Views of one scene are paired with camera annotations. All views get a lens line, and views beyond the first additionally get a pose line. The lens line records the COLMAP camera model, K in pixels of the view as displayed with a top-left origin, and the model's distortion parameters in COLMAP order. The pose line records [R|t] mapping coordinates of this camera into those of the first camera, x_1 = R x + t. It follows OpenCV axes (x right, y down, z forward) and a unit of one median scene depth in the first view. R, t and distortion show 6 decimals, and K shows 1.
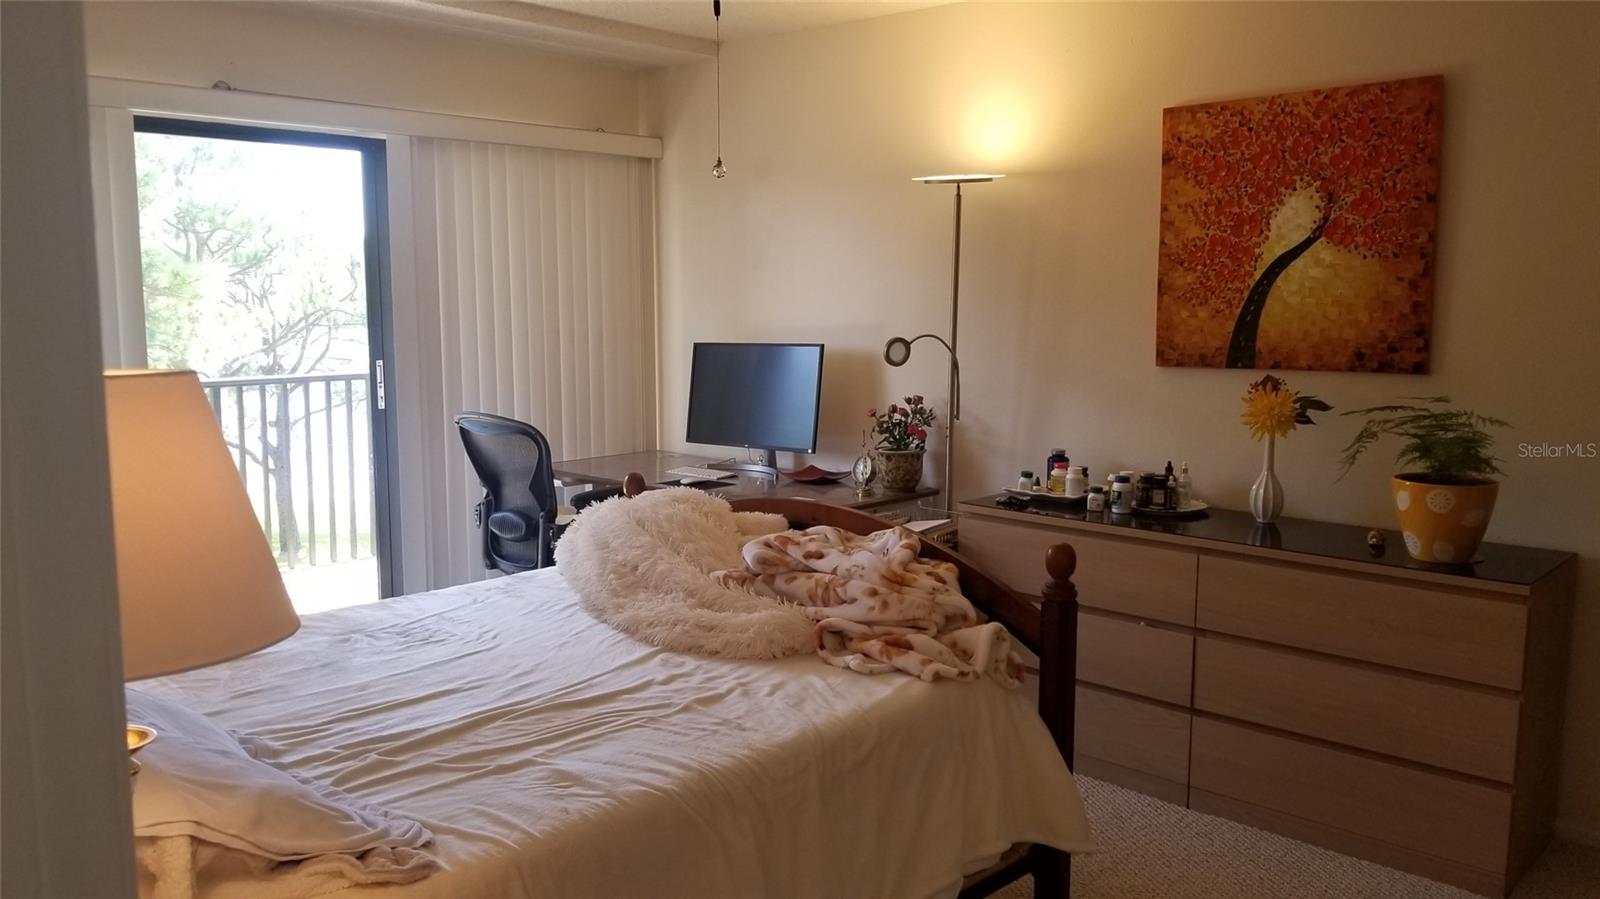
lens RADIAL K [[1215.7, 0, 802.6], [0, 1215.7, 445.6], [0, 0, 1]] dist [0.066660, -0.154271]
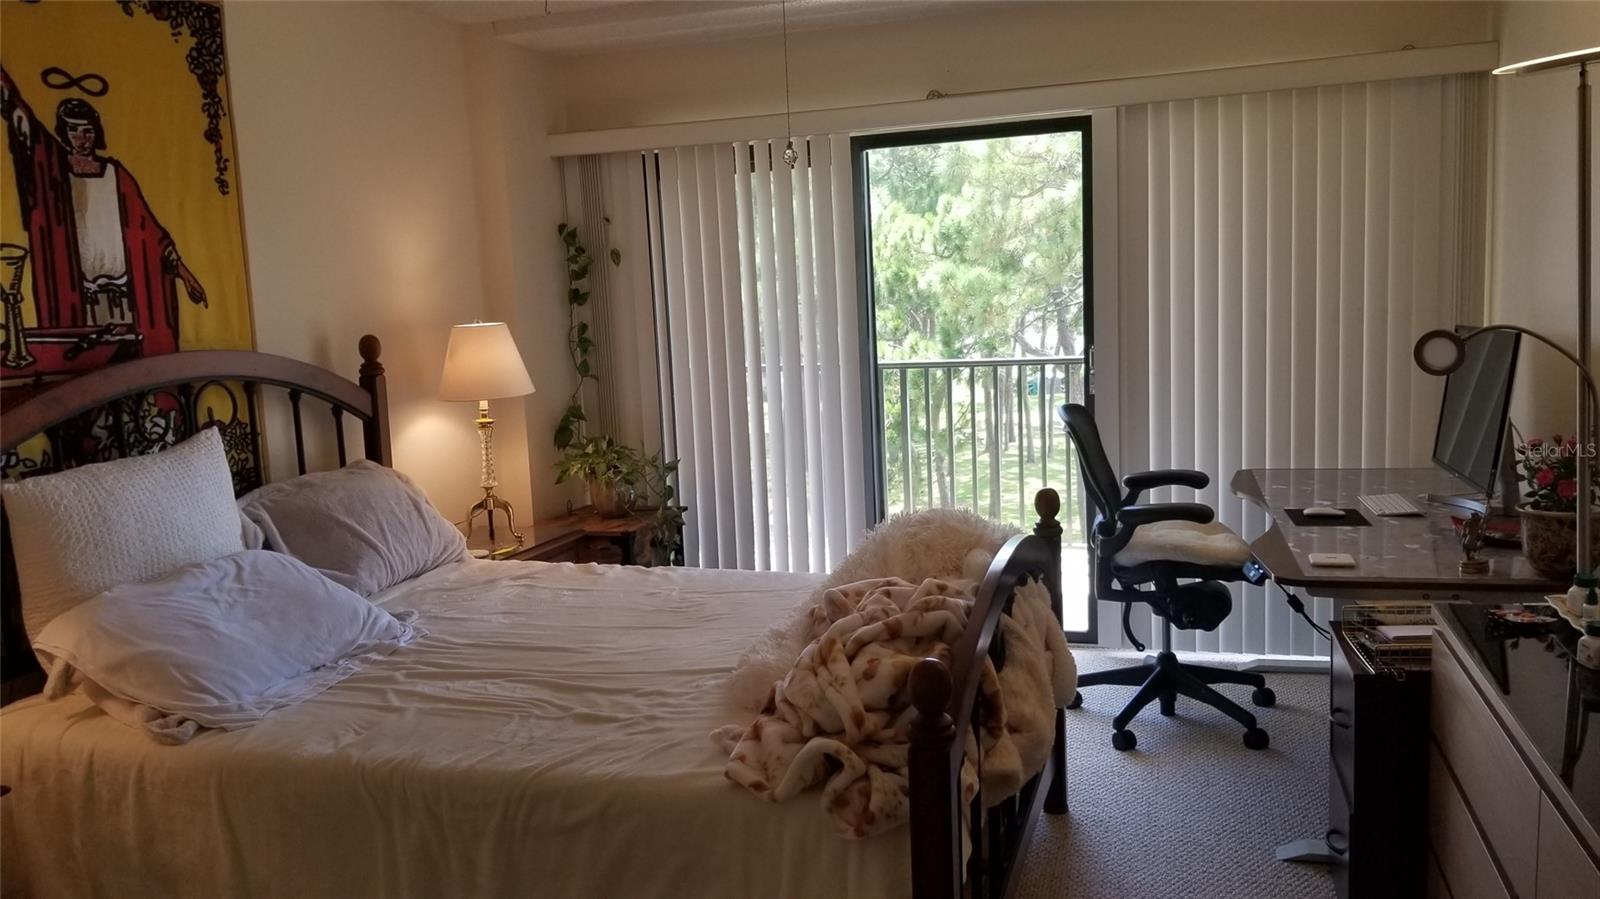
lens RADIAL K [[1224.3, 0, 797.9], [0, 1224.3, 444.9], [0, 0, 1]] dist [0.123694, -0.235079]
pose [[0.447739, 0.091186, -0.889502, 0.806447], [-0.065239, 0.995467, 0.069210, -0.082084], [0.891781, 0.027043, 0.451658, 0.660447]]
